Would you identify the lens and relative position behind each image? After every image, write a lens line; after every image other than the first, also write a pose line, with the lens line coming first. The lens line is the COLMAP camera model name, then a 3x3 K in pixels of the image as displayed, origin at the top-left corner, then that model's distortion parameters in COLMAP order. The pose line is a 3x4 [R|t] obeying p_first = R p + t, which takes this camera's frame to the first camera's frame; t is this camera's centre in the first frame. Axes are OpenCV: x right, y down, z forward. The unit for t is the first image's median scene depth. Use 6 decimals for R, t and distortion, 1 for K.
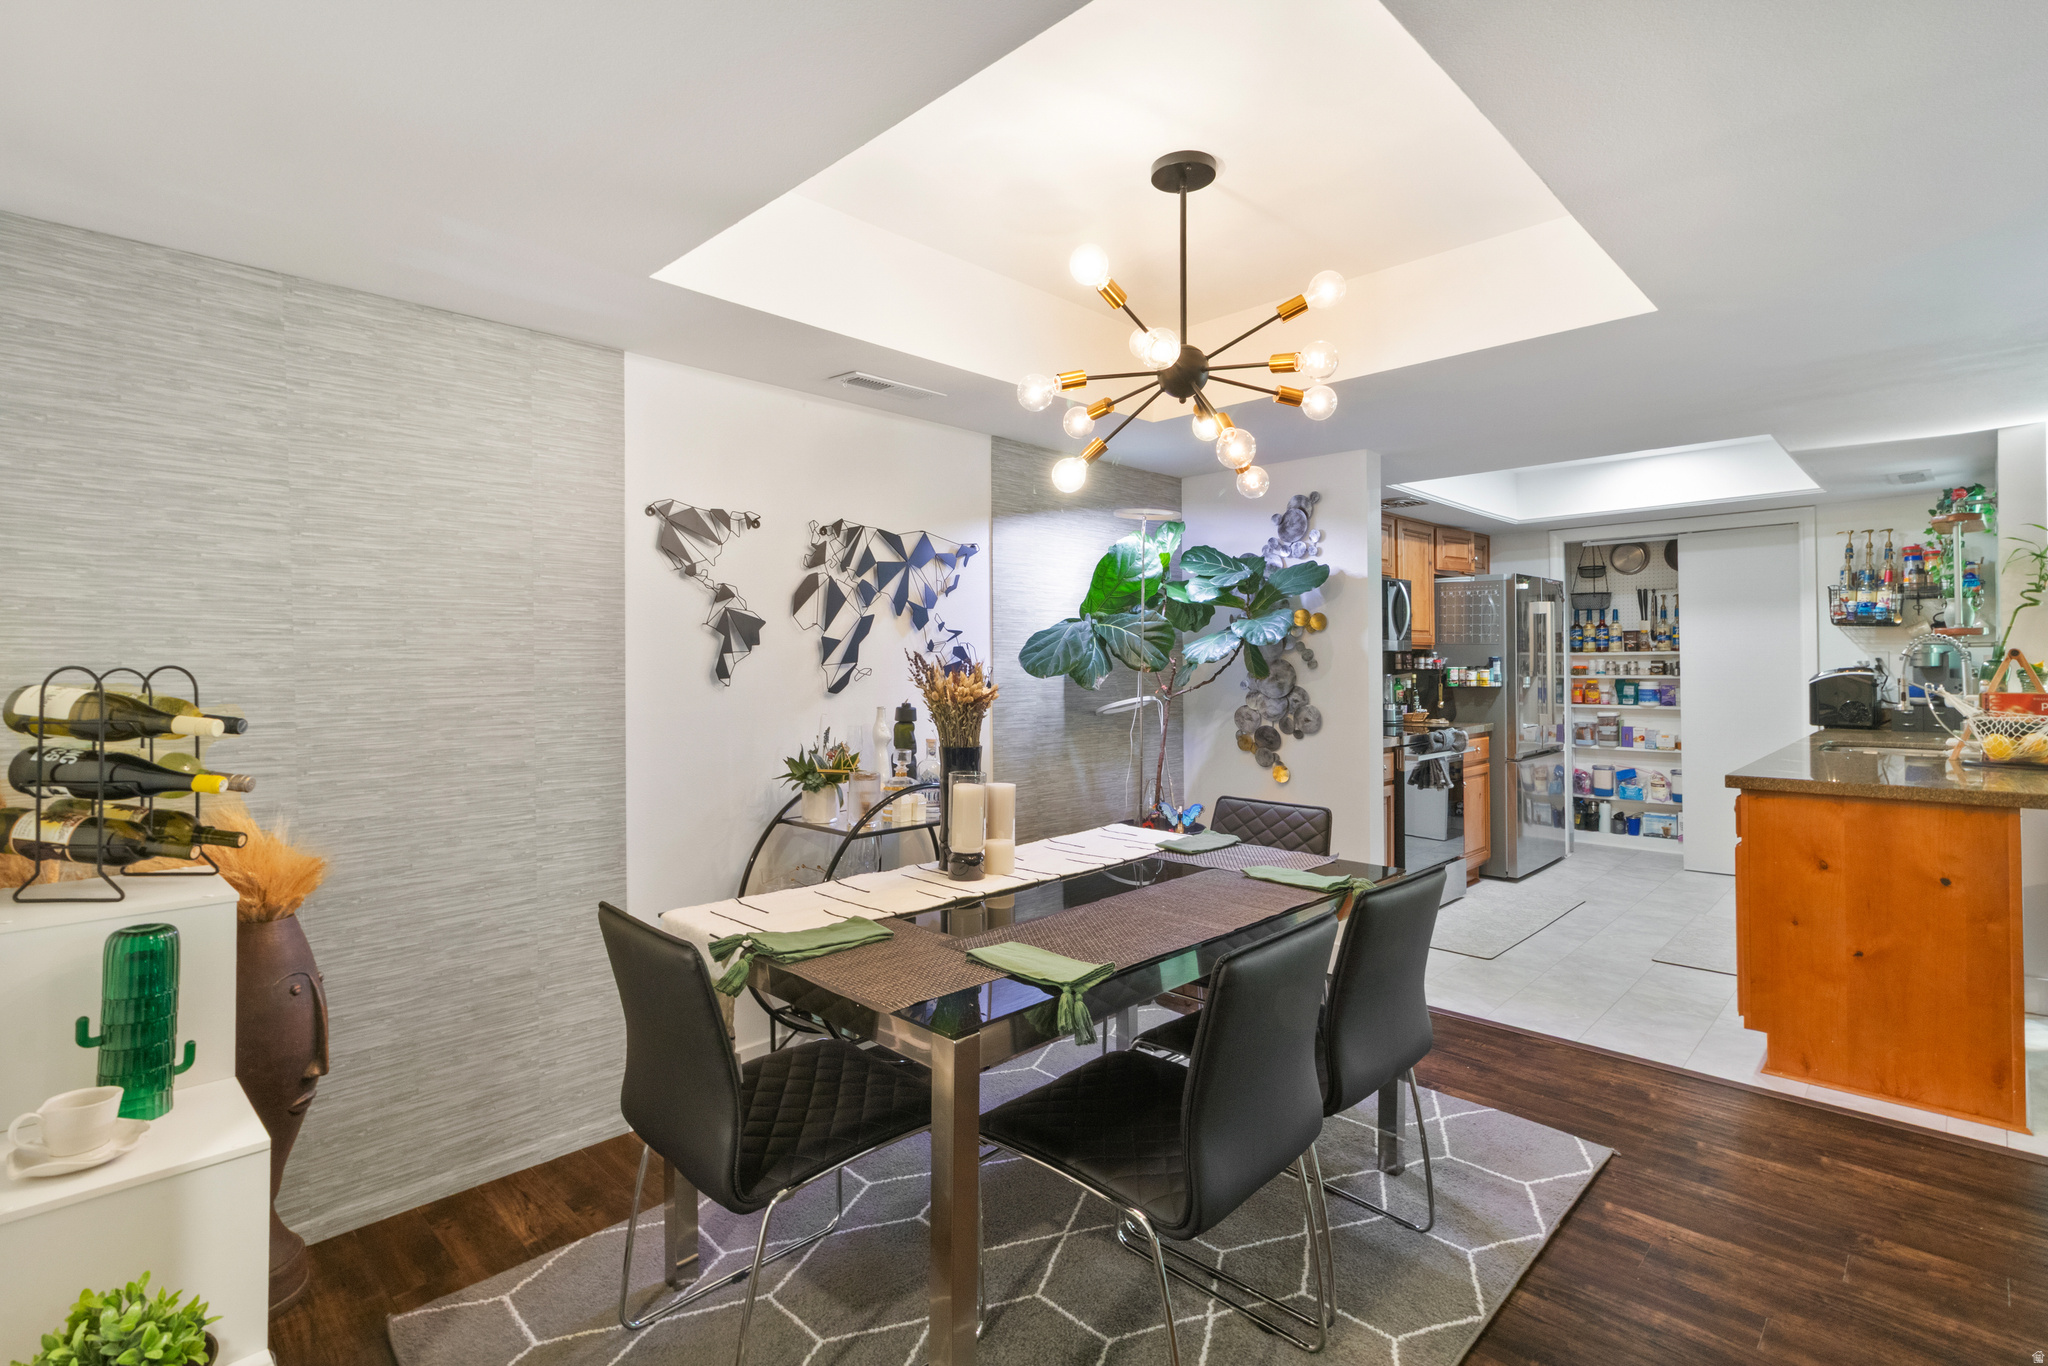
lens RADIAL K [[971.7, 0, 1026.7], [0, 971.7, 661.8], [0, 0, 1]] dist [0.002253, 0.001084]
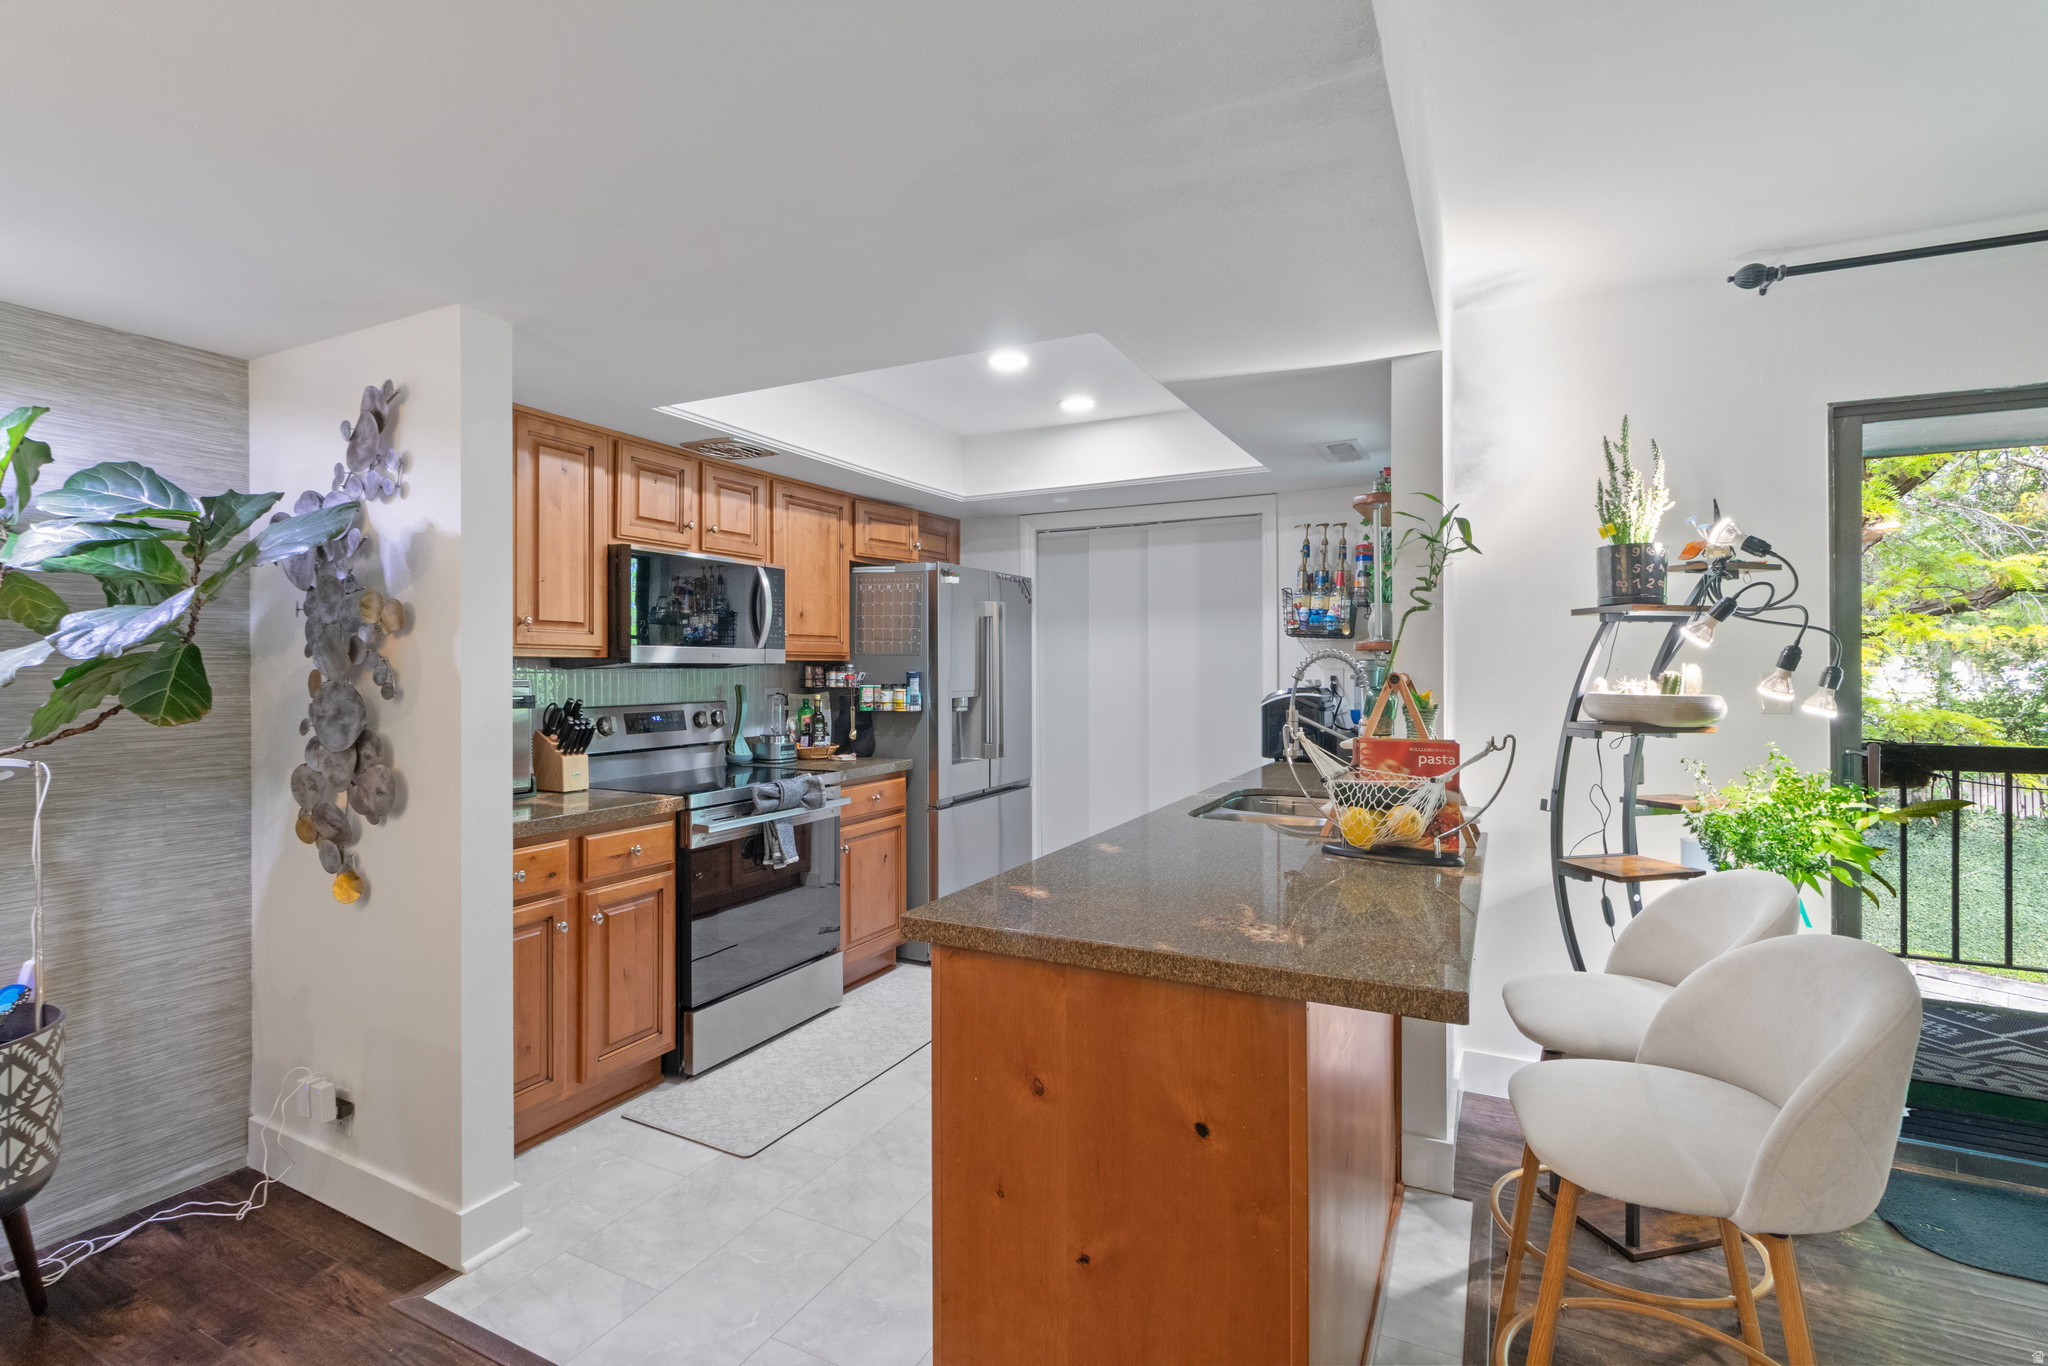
lens RADIAL K [[944.5, 0, 1026.6], [0, 944.5, 670.9], [0, 0, 1]] dist [0.002486, 0.000918]
pose [[0.955675, 0.003513, 0.294404, 0.578497], [-0.005411, 0.999969, 0.005633, -0.017359], [-0.294376, -0.006976, 0.955664, 0.450061]]
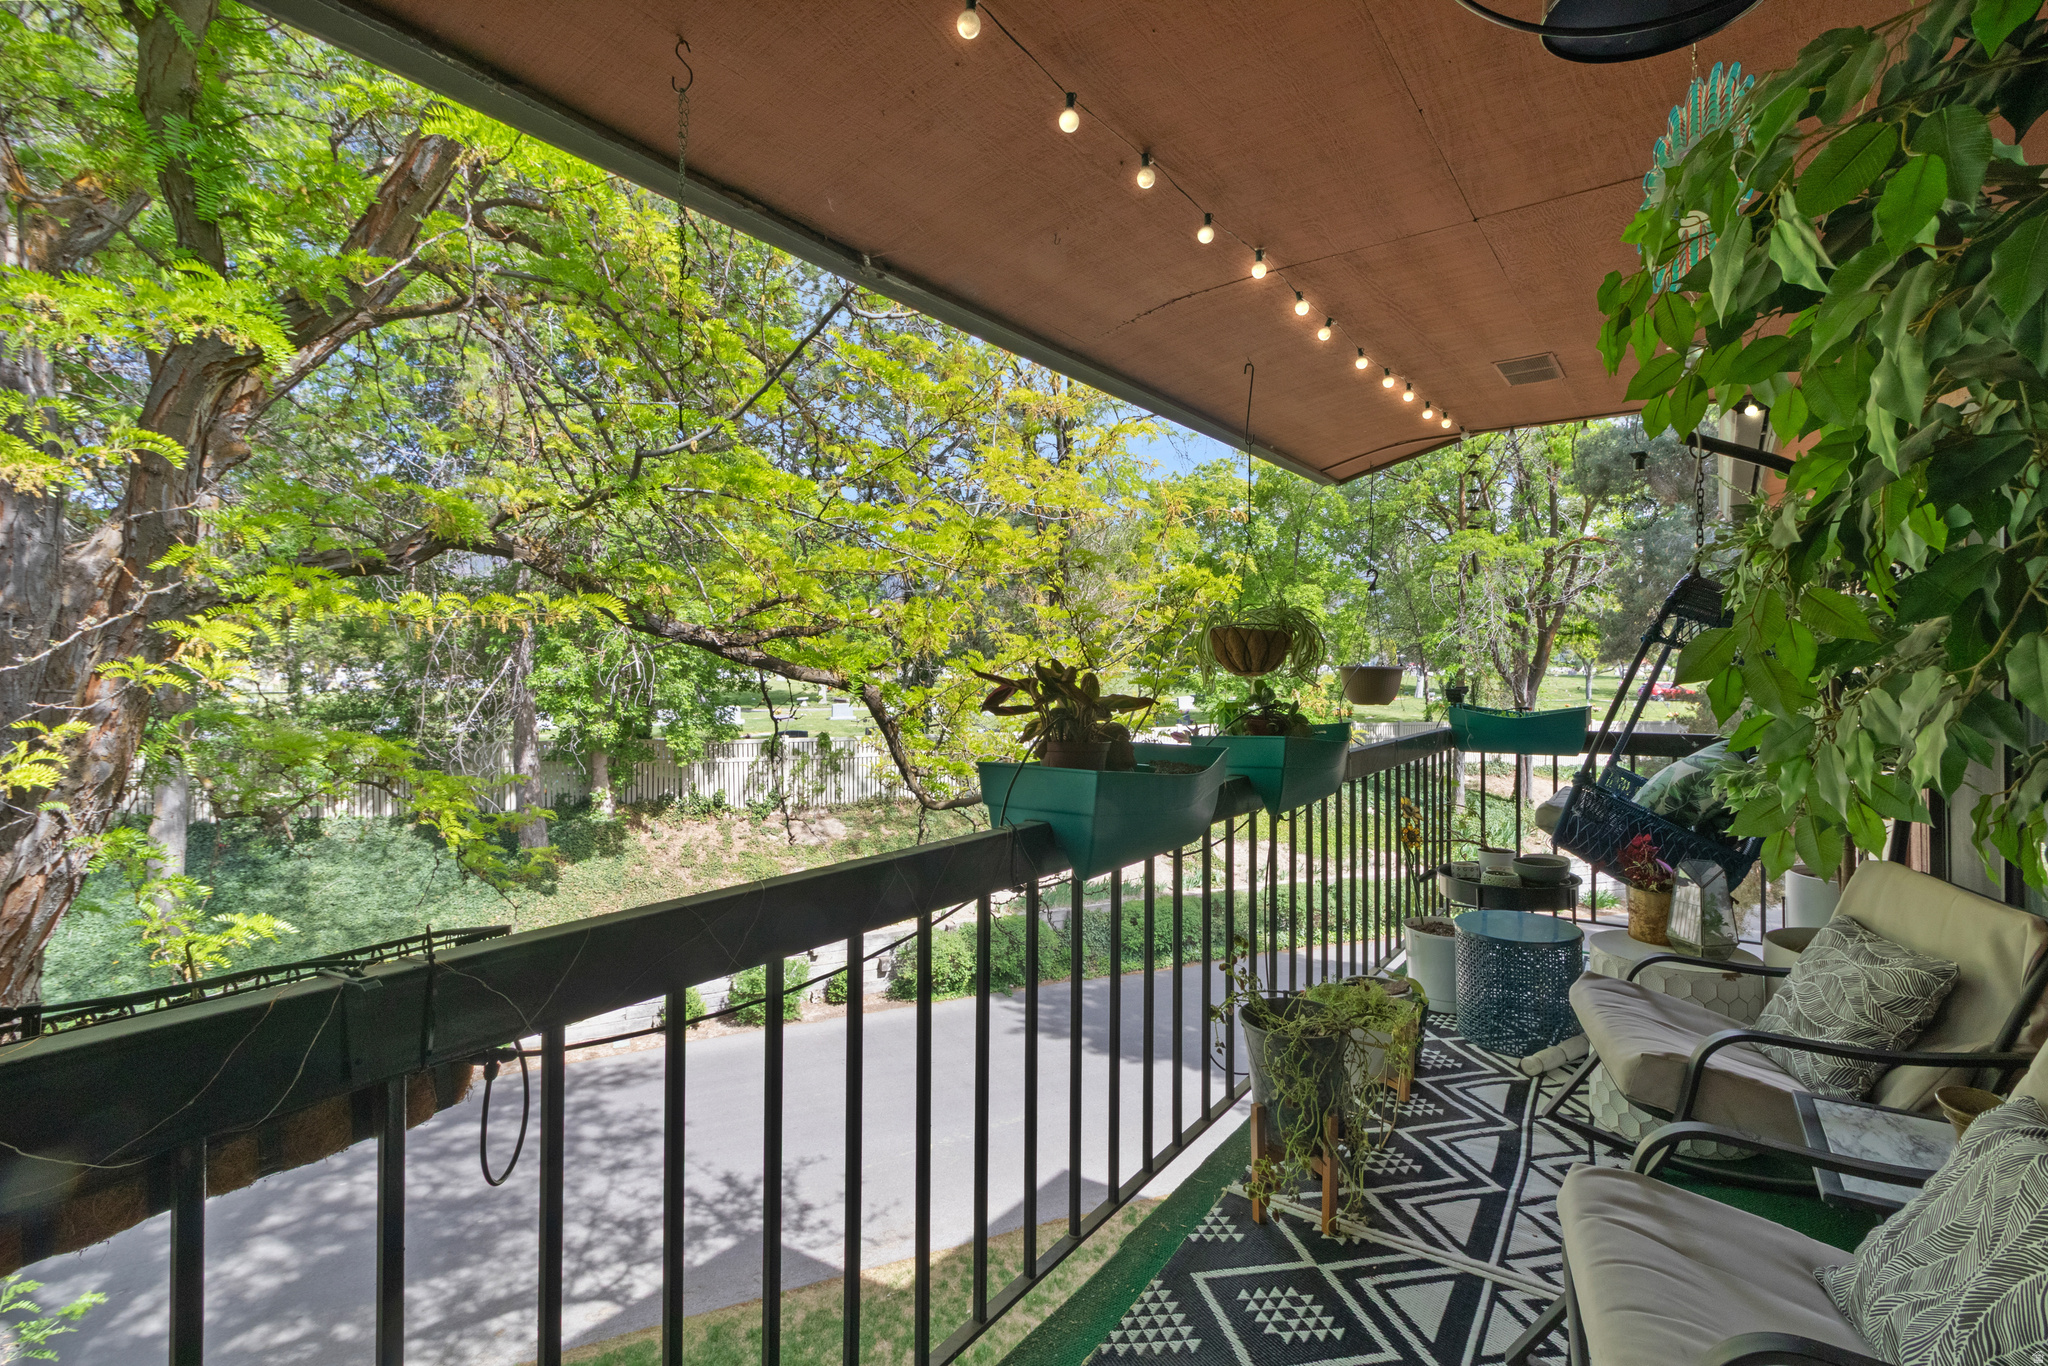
lens RADIAL K [[971.7, 0, 1026.7], [0, 971.7, 661.8], [0, 0, 1]] dist [0.002253, 0.001084]
pose [[-0.146151, 0.015035, 0.989148, 1.616495], [-0.009518, 0.999817, -0.016604, -0.014470], [-0.989216, -0.011841, -0.145981, 1.088272]]
